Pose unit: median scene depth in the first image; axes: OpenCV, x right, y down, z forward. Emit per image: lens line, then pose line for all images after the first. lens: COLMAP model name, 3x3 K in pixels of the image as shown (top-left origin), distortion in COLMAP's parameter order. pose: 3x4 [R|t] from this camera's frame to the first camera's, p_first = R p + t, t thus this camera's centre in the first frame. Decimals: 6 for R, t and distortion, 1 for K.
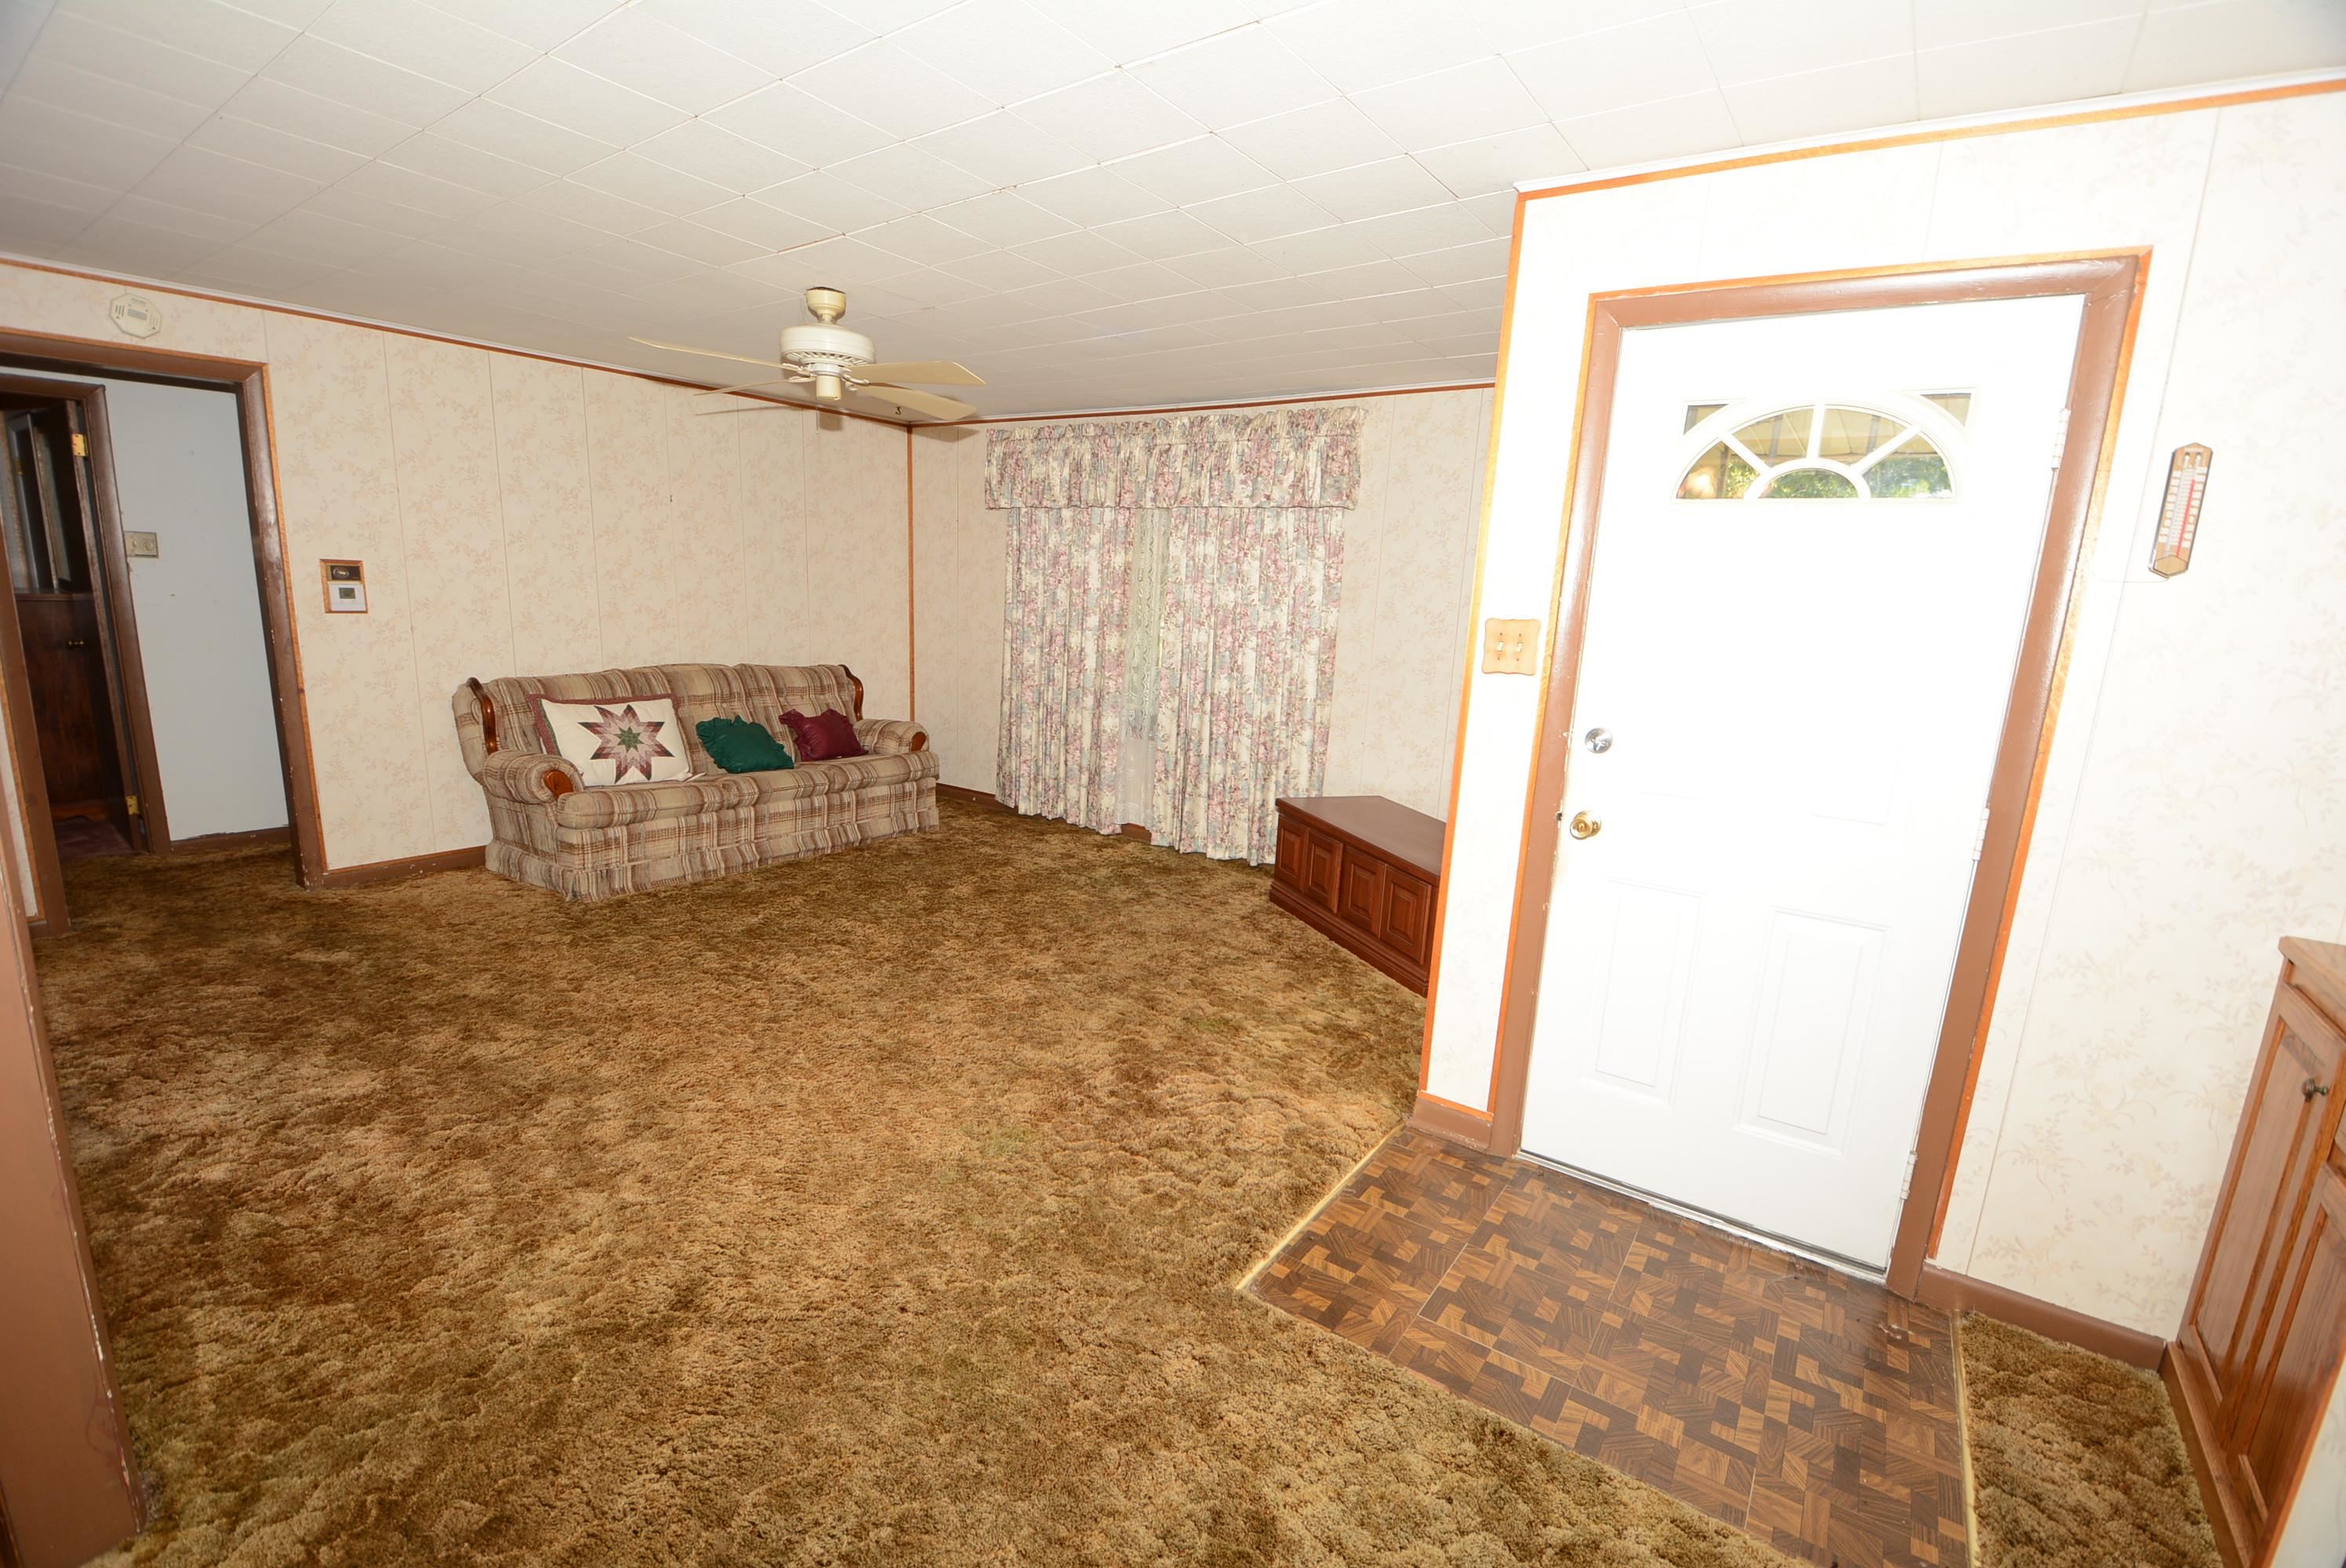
lens RADIAL K [[1040.1, 0, 1170.2], [0, 1040.1, 804.9], [0, 0, 1]] dist [0.005857, -0.015632]
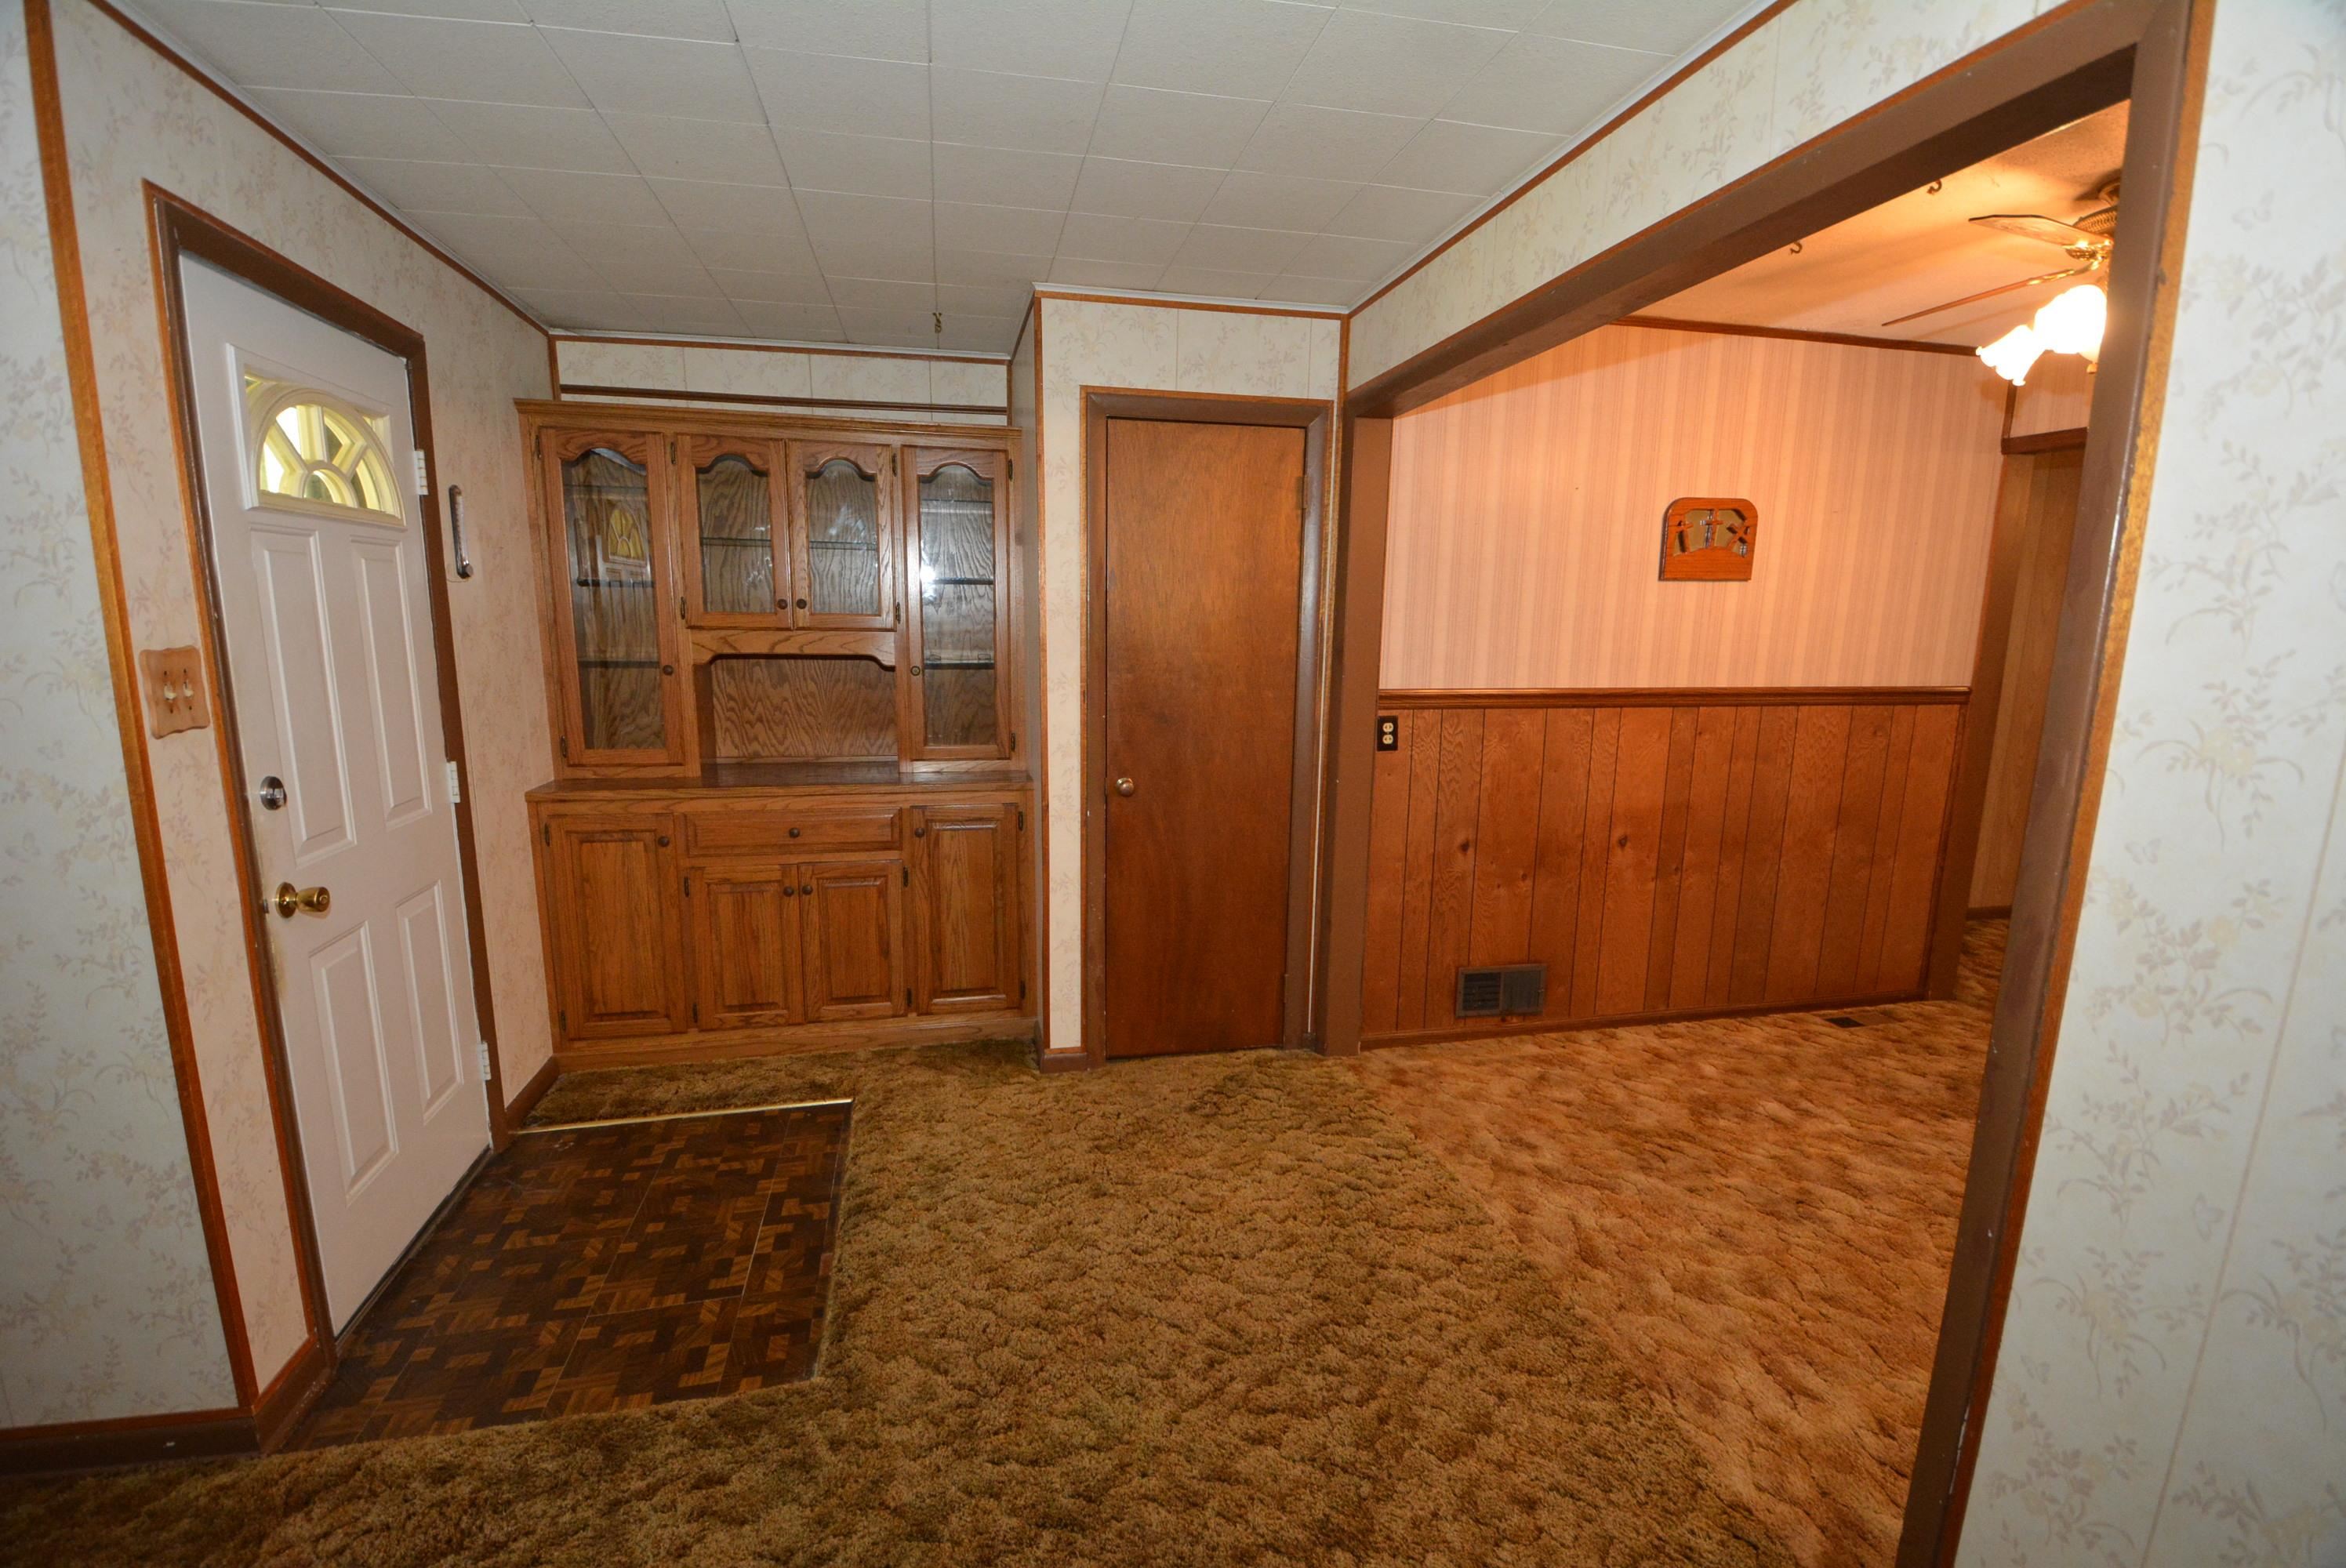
lens RADIAL K [[1040.1, 0, 1170.2], [0, 1040.1, 804.9], [0, 0, 1]] dist [0.005857, -0.015632]
pose [[-0.737775, -0.178923, 0.650903, -0.359666], [0.091160, 0.928994, 0.358692, -0.165696], [-0.668863, 0.323970, -0.669078, 0.658946]]
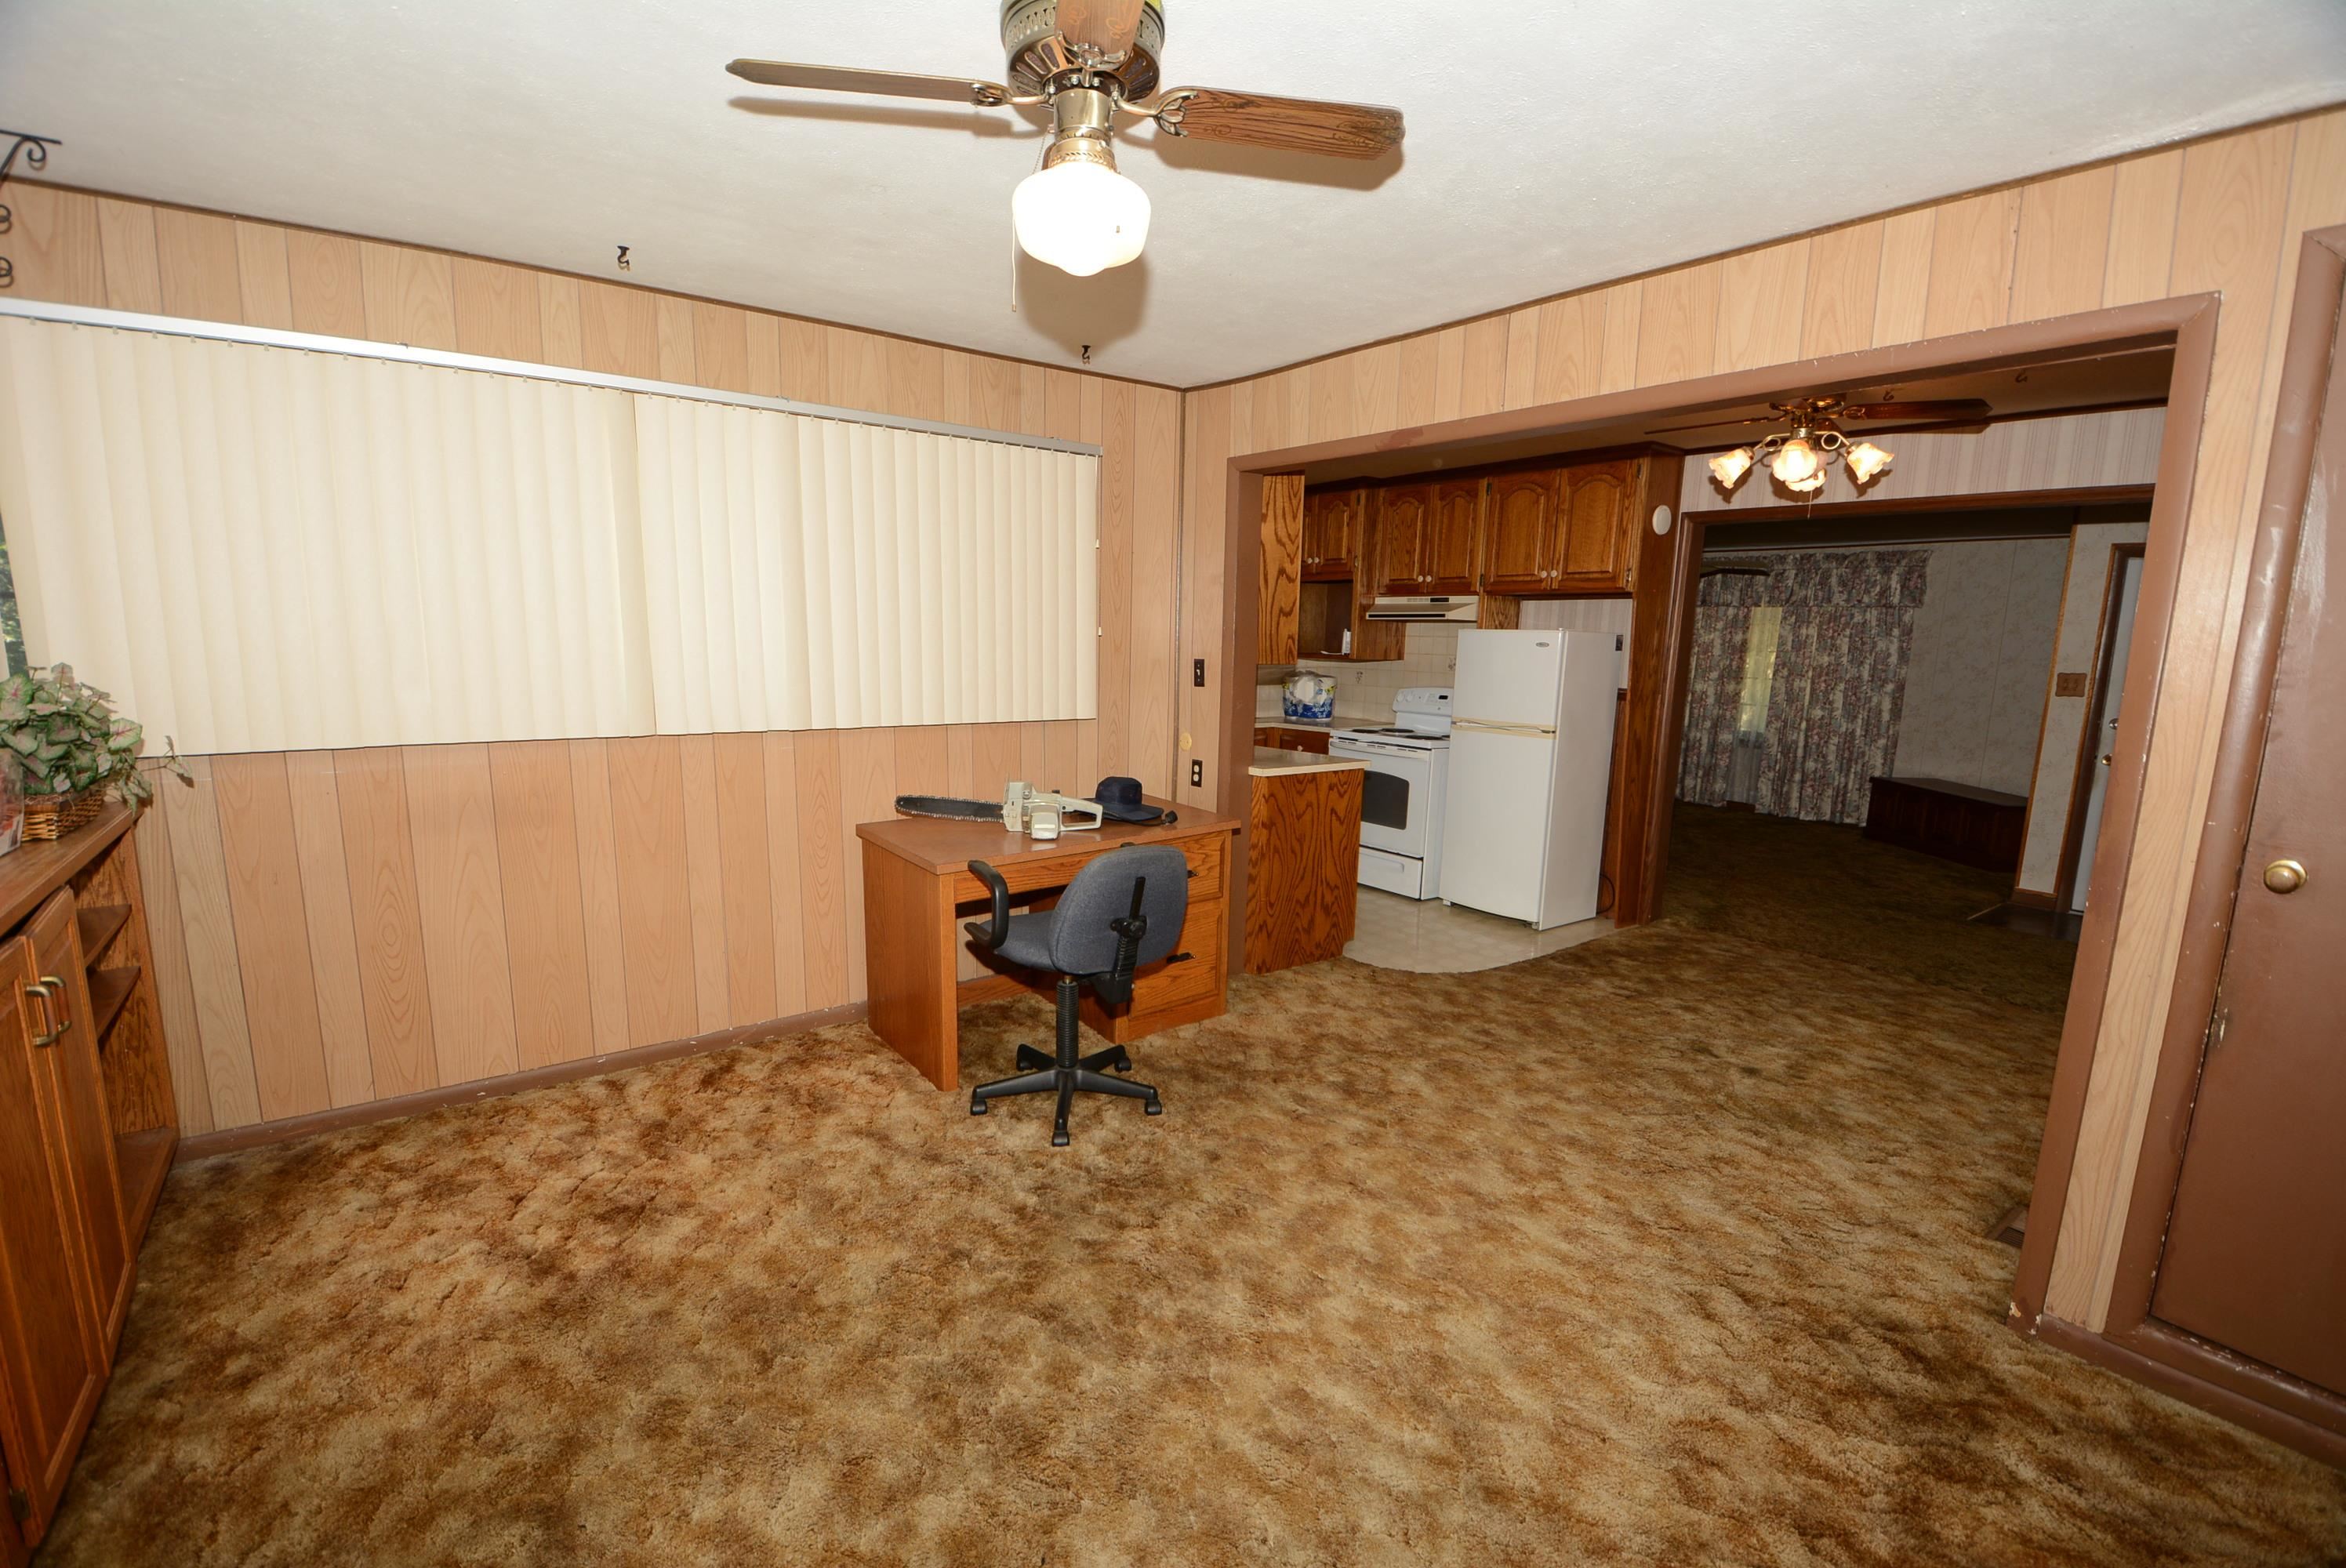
lens RADIAL K [[1040.1, 0, 1170.2], [0, 1040.1, 804.9], [0, 0, 1]] dist [0.005857, -0.015632]
pose [[0.953190, 0.025877, -0.301263, -0.444351], [-0.041398, 0.998118, -0.045250, 0.152578], [0.299525, 0.055604, 0.952467, -0.898439]]
